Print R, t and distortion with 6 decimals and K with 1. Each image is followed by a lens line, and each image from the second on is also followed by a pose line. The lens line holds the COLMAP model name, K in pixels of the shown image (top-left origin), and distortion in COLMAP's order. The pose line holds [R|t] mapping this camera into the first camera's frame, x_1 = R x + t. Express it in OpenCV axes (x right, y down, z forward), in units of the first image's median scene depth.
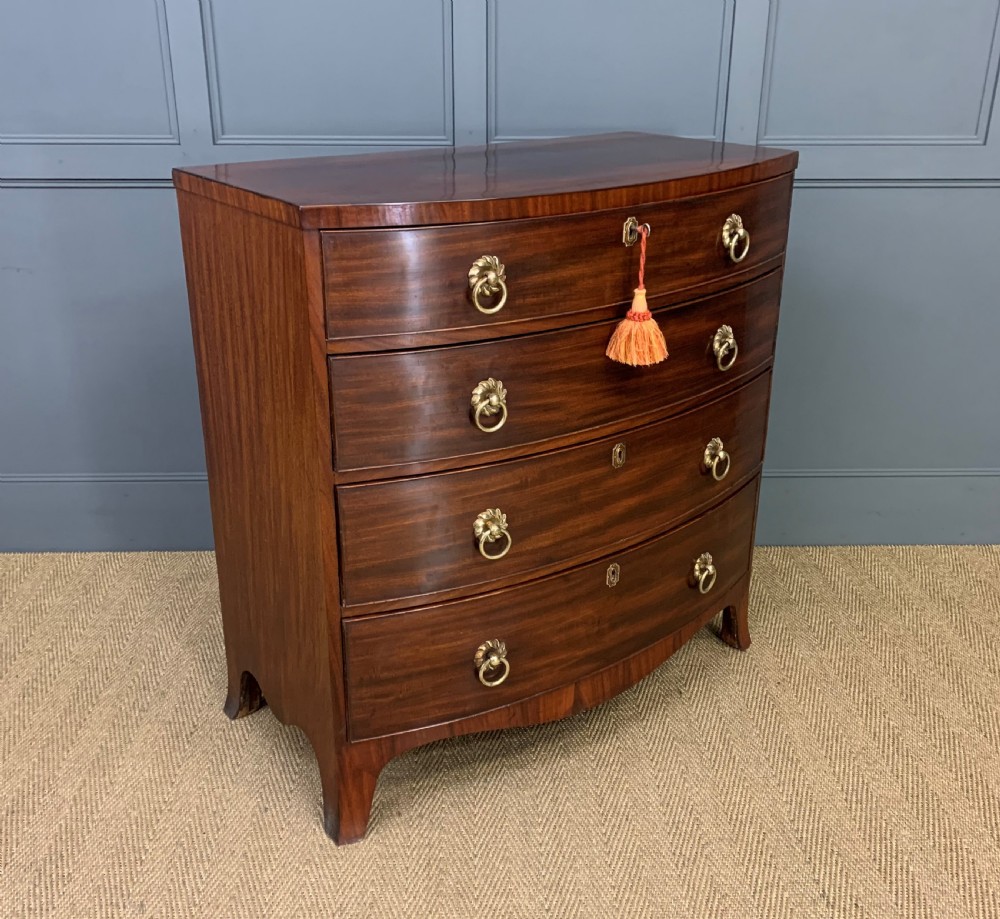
lens RADIAL K [[1017.1, 0, 498.3], [0, 1017.1, 451.1], [0, 0, 1]] dist [0.032197, 0.000000]
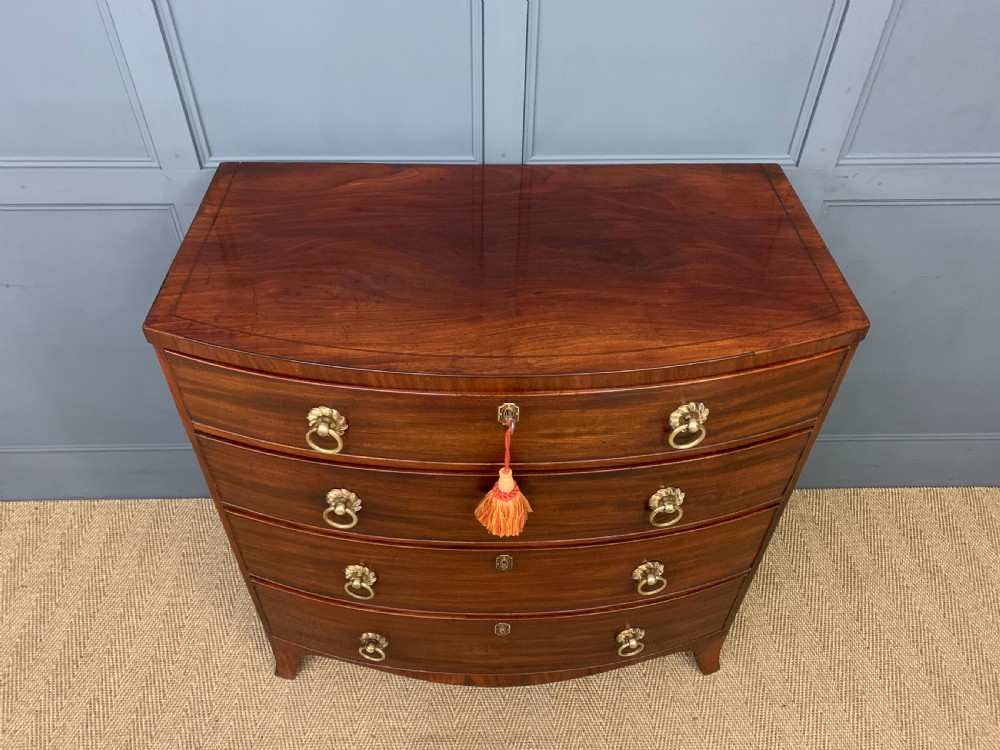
lens RADIAL K [[746.2, 0, 500.1], [0, 746.2, 359.6], [0, 0, 1]] dist [0.018563, 0.005179]
pose [[0.999952, 0.006453, 0.007400, -0.038540], [-0.008640, 0.936350, 0.350961, -0.424570], [-0.004664, -0.351008, 0.936361, 0.411000]]
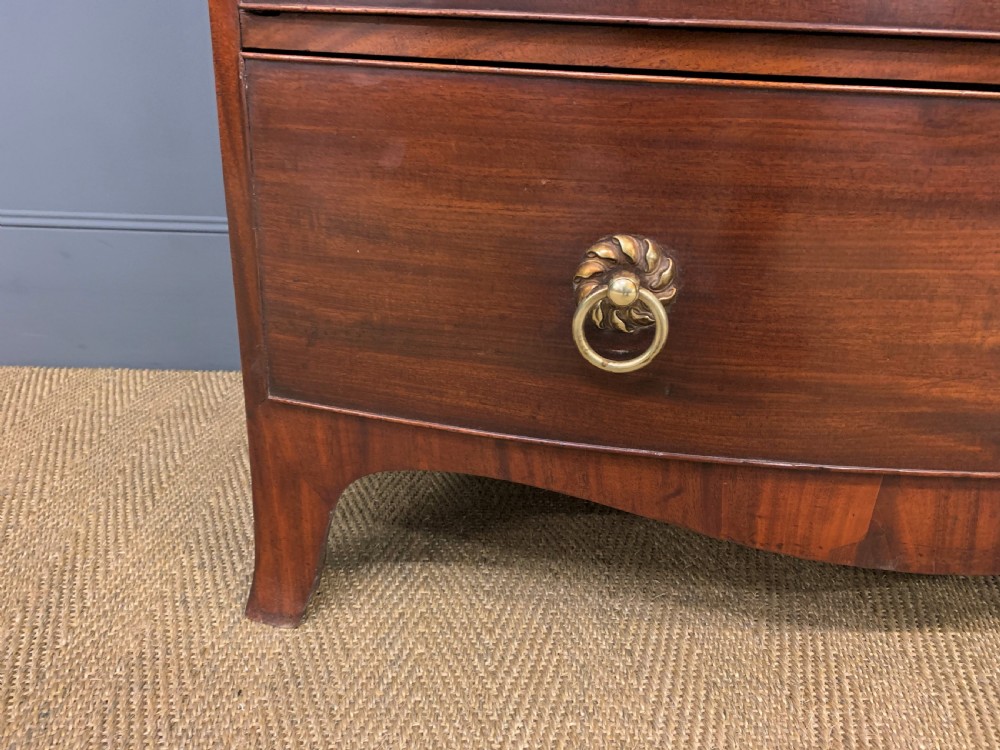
lens RADIAL K [[746.2, 0, 492.3], [0, 746.2, 380.9], [0, 0, 1]] dist [0.018563, 0.005179]
pose [[0.999209, 0.026736, 0.029450, -0.203227], [-0.026796, 0.999640, 0.001645, 0.131243], [-0.029396, -0.002432, 0.999565, 0.793273]]
